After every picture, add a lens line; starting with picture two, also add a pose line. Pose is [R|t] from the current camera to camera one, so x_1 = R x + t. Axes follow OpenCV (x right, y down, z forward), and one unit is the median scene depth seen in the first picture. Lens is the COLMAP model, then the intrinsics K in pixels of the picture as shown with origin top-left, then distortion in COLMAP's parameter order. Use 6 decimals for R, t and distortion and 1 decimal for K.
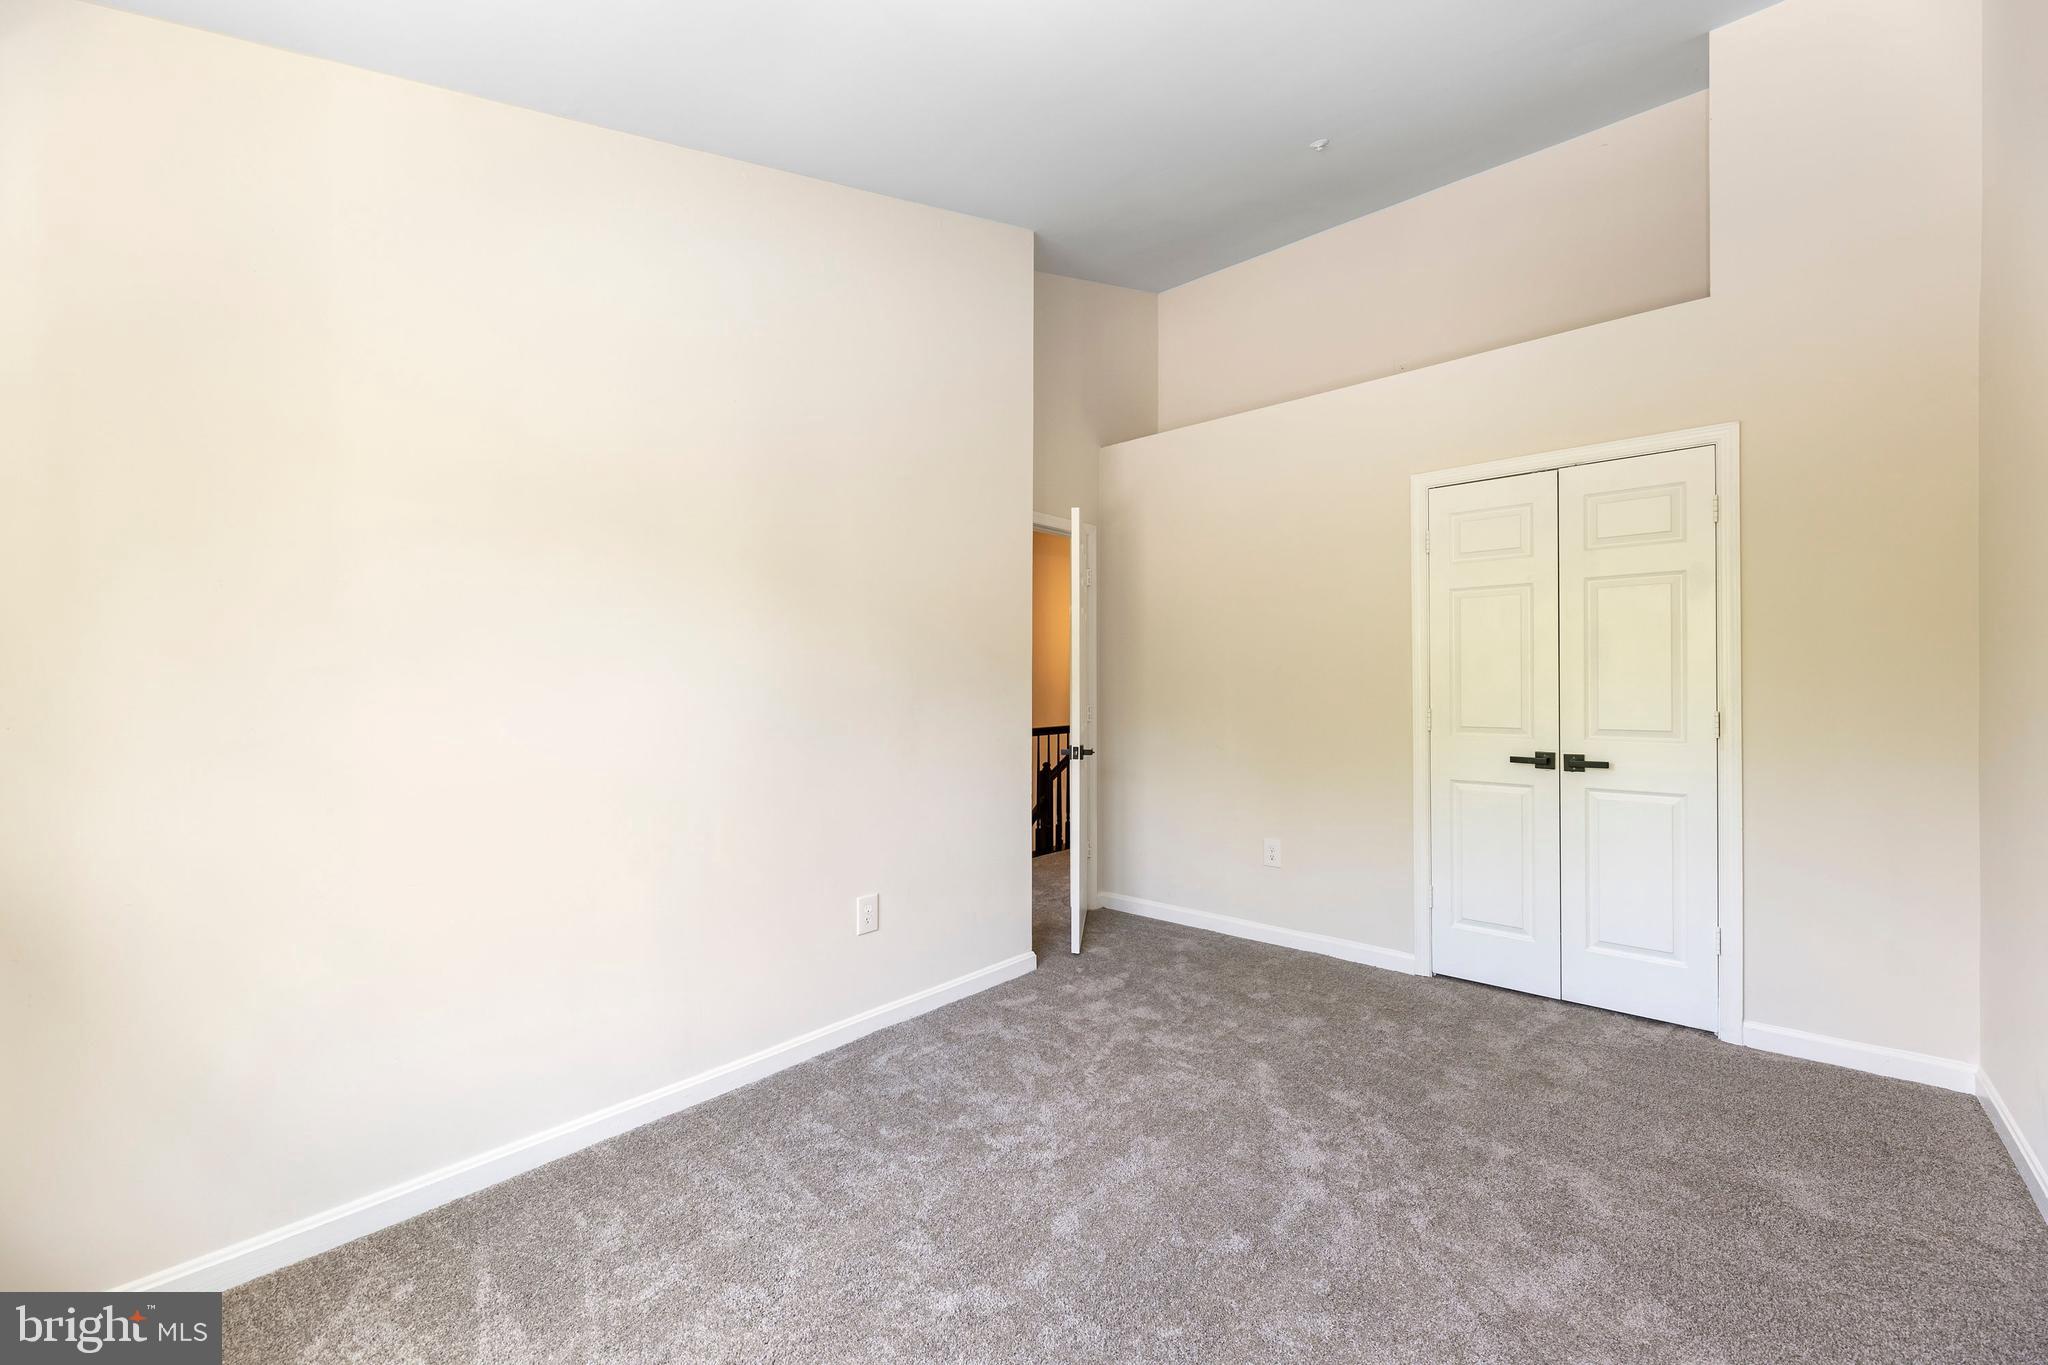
lens RADIAL K [[818.5, 0, 1030.7], [0, 818.5, 682.4], [0, 0, 1]] dist [0.012303, -0.000260]
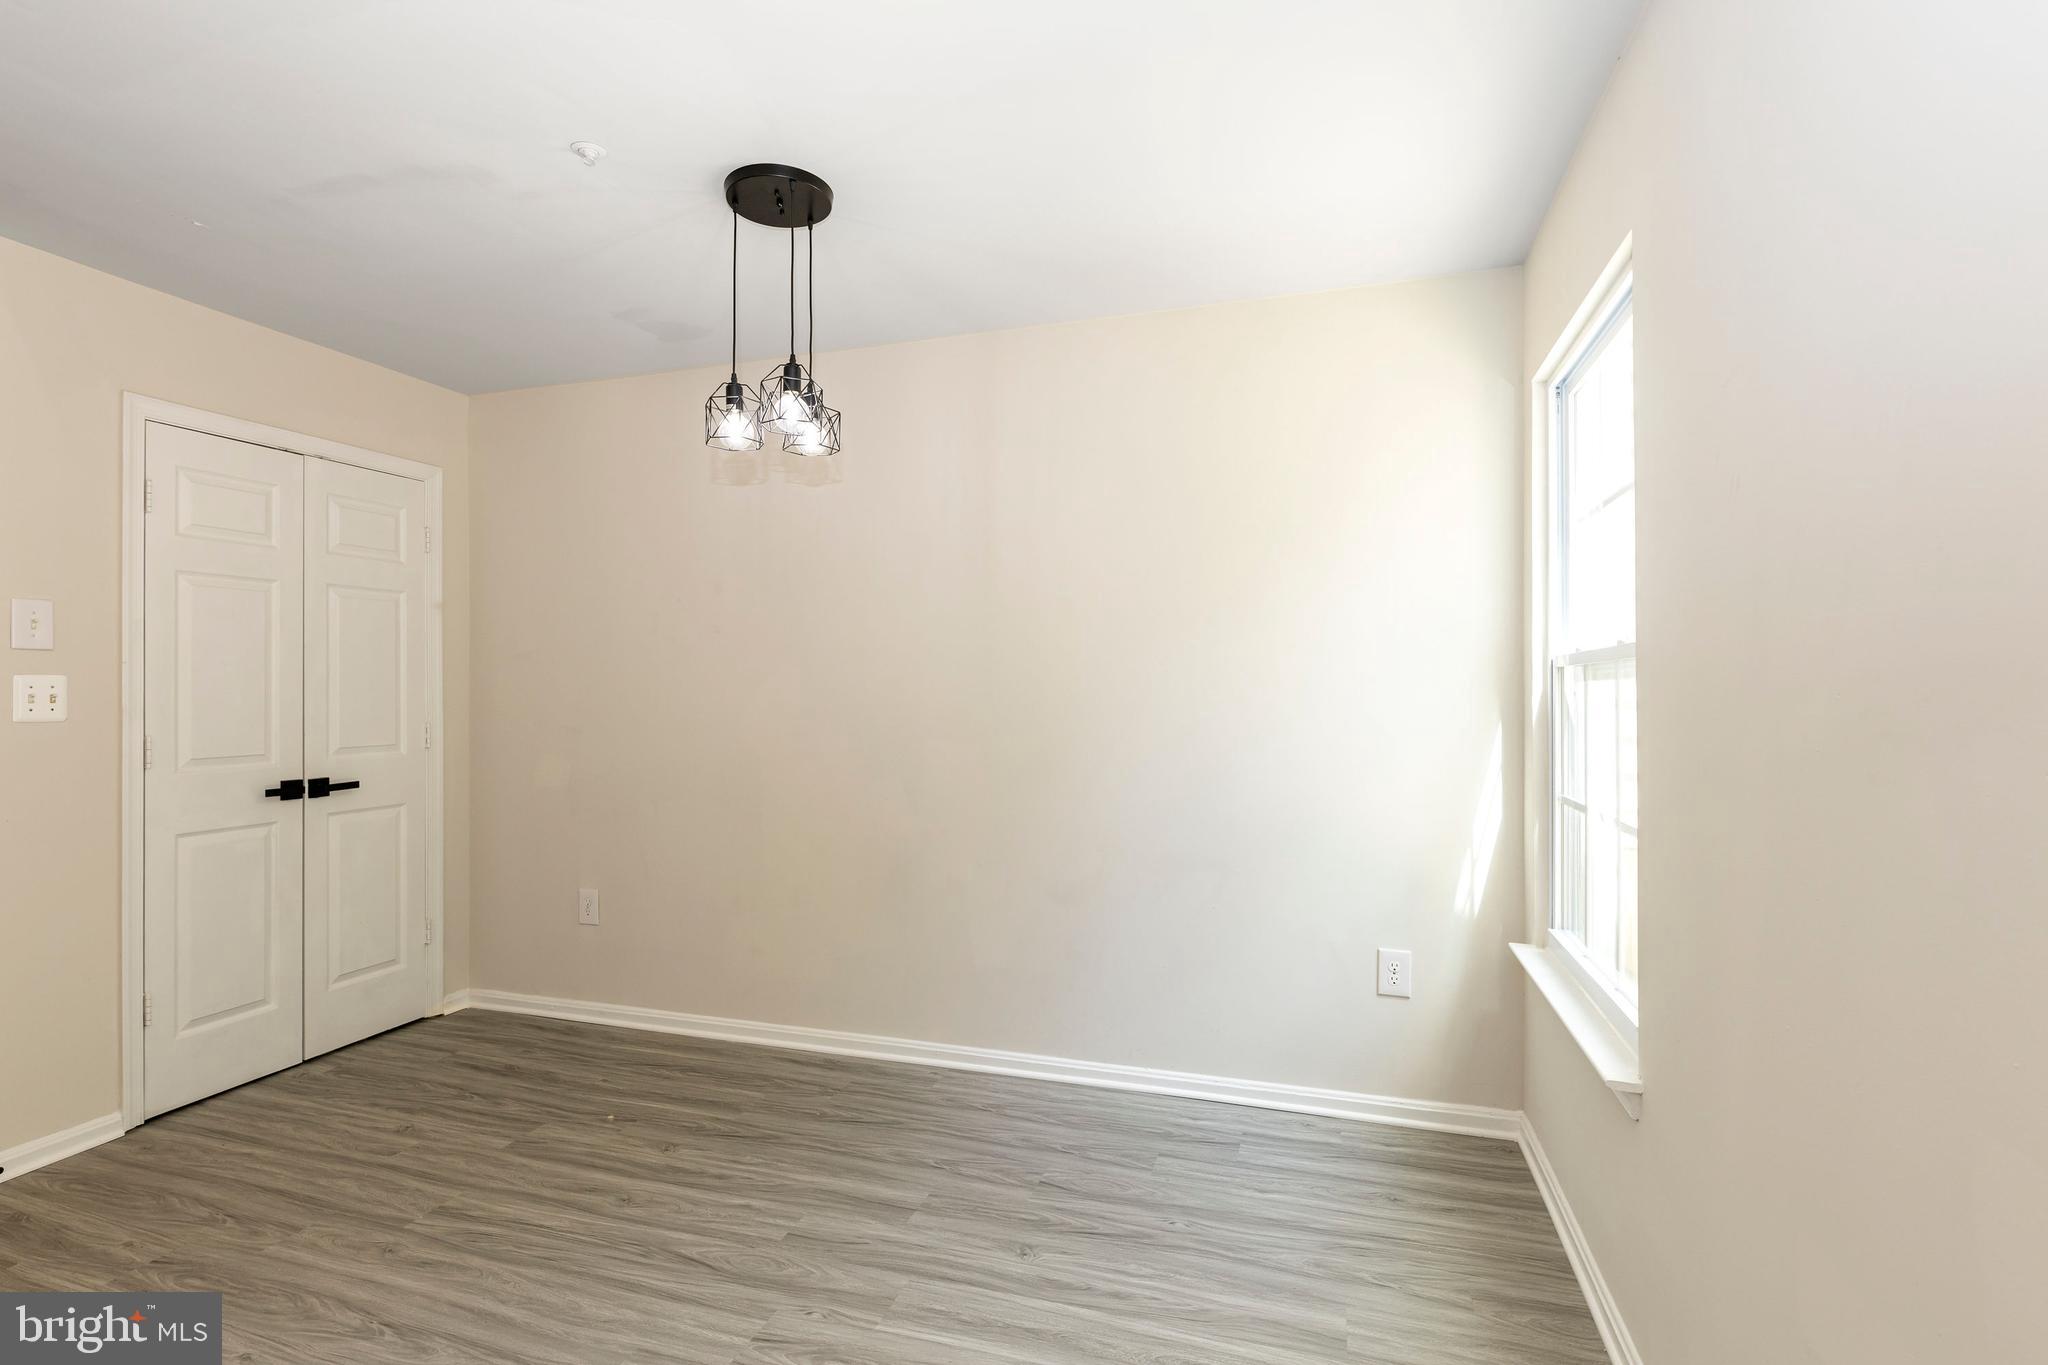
lens RADIAL K [[997.4, 0, 1017.4], [0, 997.4, 688.9], [0, 0, 1]] dist [0.004539, 0.000955]
pose [[-0.400355, 0.007437, 0.916330, -0.632794], [0.010946, 0.999935, -0.003333, 0.002157], [-0.916295, 0.008696, -0.400410, 0.726066]]
